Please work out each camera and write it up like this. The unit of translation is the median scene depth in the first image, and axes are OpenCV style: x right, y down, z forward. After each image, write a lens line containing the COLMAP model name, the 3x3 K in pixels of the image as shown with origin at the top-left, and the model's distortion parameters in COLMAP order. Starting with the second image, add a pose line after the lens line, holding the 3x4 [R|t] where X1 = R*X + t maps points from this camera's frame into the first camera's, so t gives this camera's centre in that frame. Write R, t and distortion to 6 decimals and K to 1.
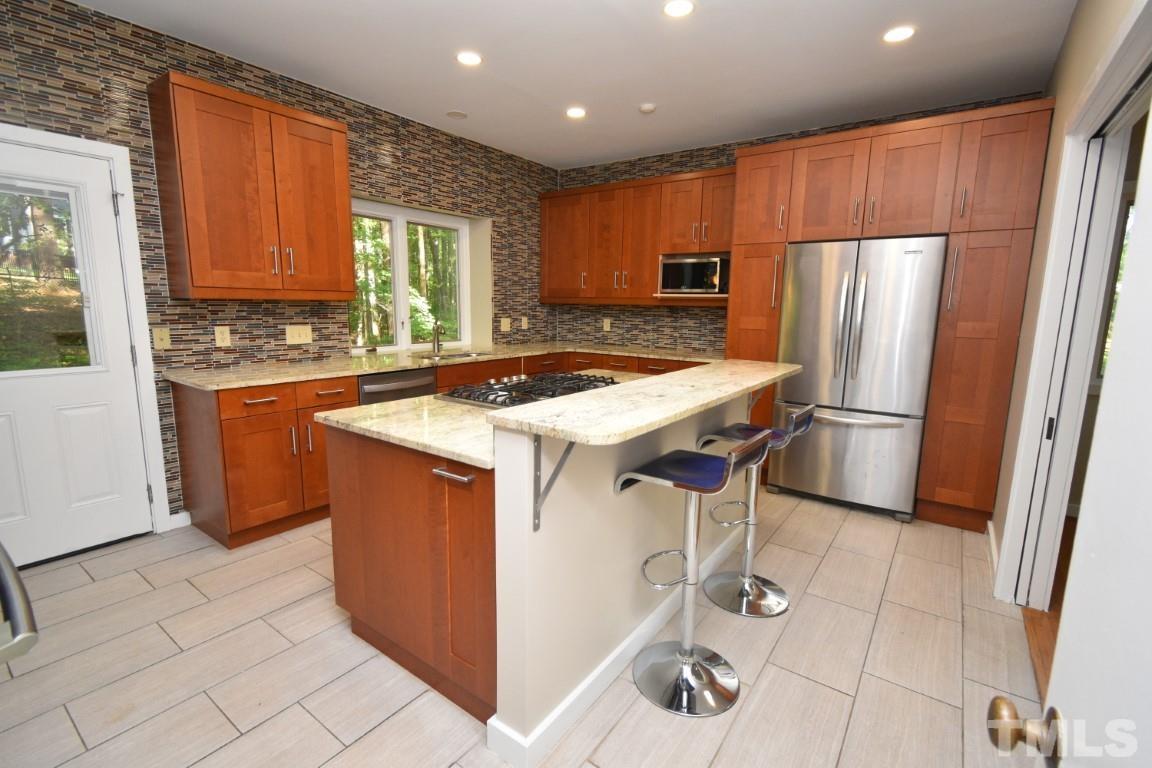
lens RADIAL K [[515.7, 0, 576.8], [0, 515.7, 384.0], [0, 0, 1]] dist [0.005043, -0.002406]
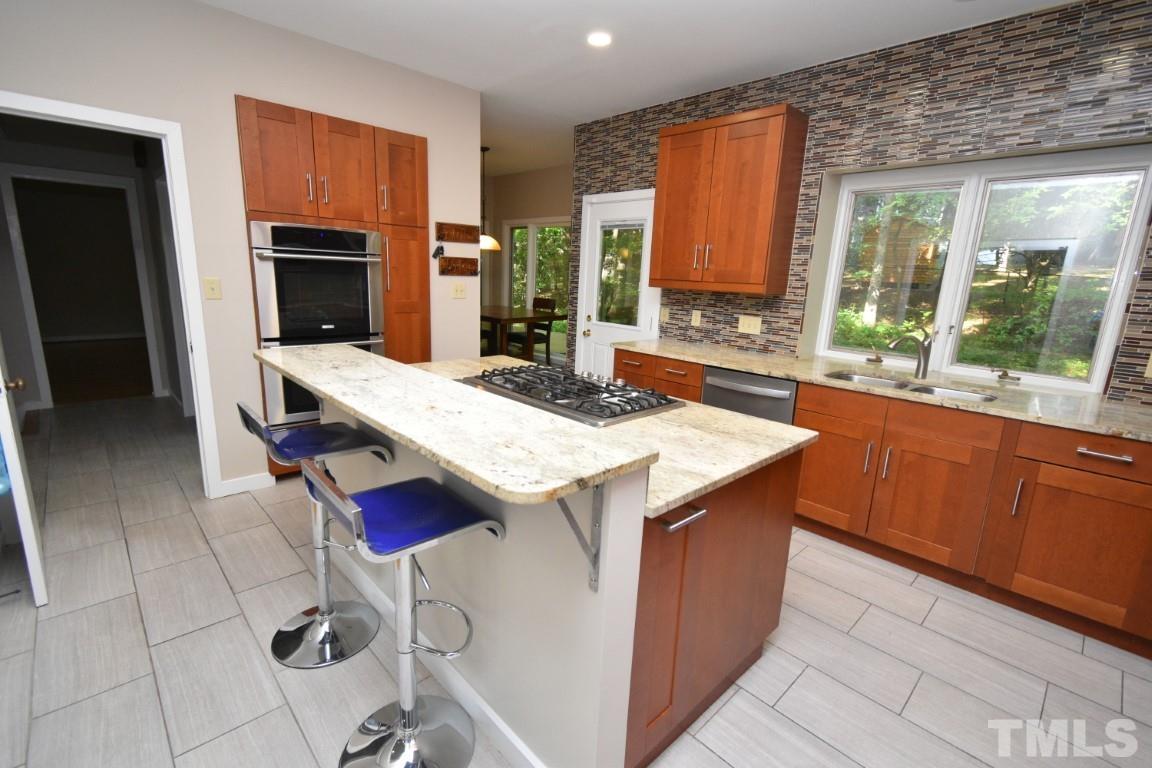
lens RADIAL K [[515.7, 0, 578.8], [0, 515.7, 385.5], [0, 0, 1]] dist [0.005043, -0.002406]
pose [[-0.173499, 0.189909, -0.966350, 0.573214], [-0.195519, 0.955058, 0.222793, -0.144489], [0.965231, 0.227594, -0.128571, 0.824534]]
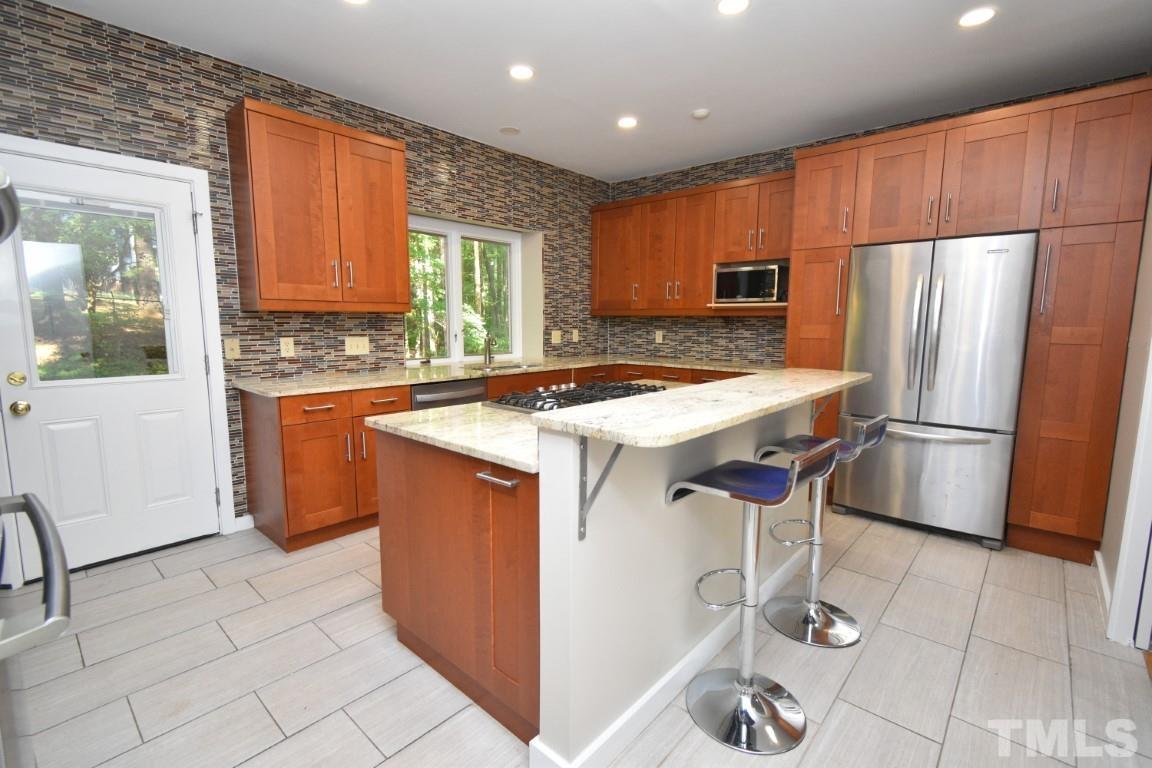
lens RADIAL K [[515.7, 0, 576.4], [0, 515.7, 383.8], [0, 0, 1]] dist [0.005043, -0.002406]
pose [[0.994846, 0.002107, -0.101377, 0.002749], [-0.005575, 0.999409, -0.033934, 0.012905], [0.101245, 0.034325, 0.994269, 0.020349]]
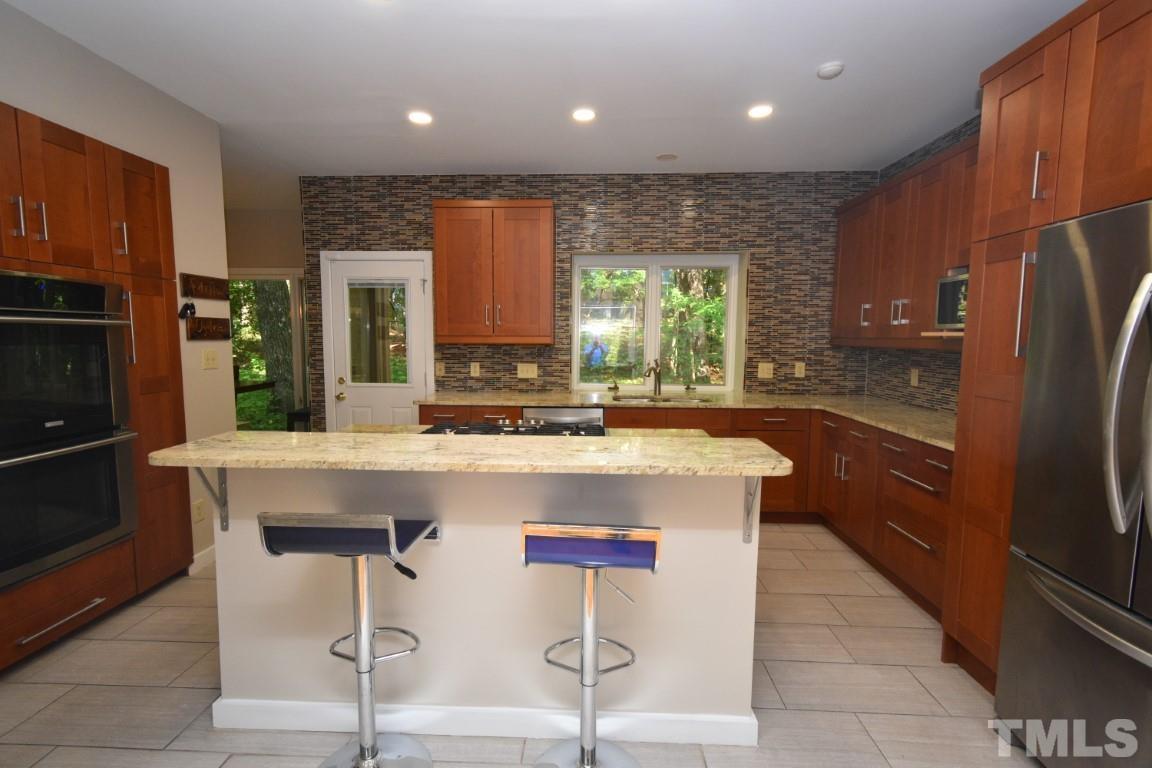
lens RADIAL K [[515.7, 0, 574.5], [0, 515.7, 384.9], [0, 0, 1]] dist [0.005043, -0.002406]
pose [[0.555375, 0.065620, -0.829007, 0.576051], [-0.127052, 0.991874, -0.006603, -0.067398], [0.821837, 0.108994, 0.559200, 0.391132]]
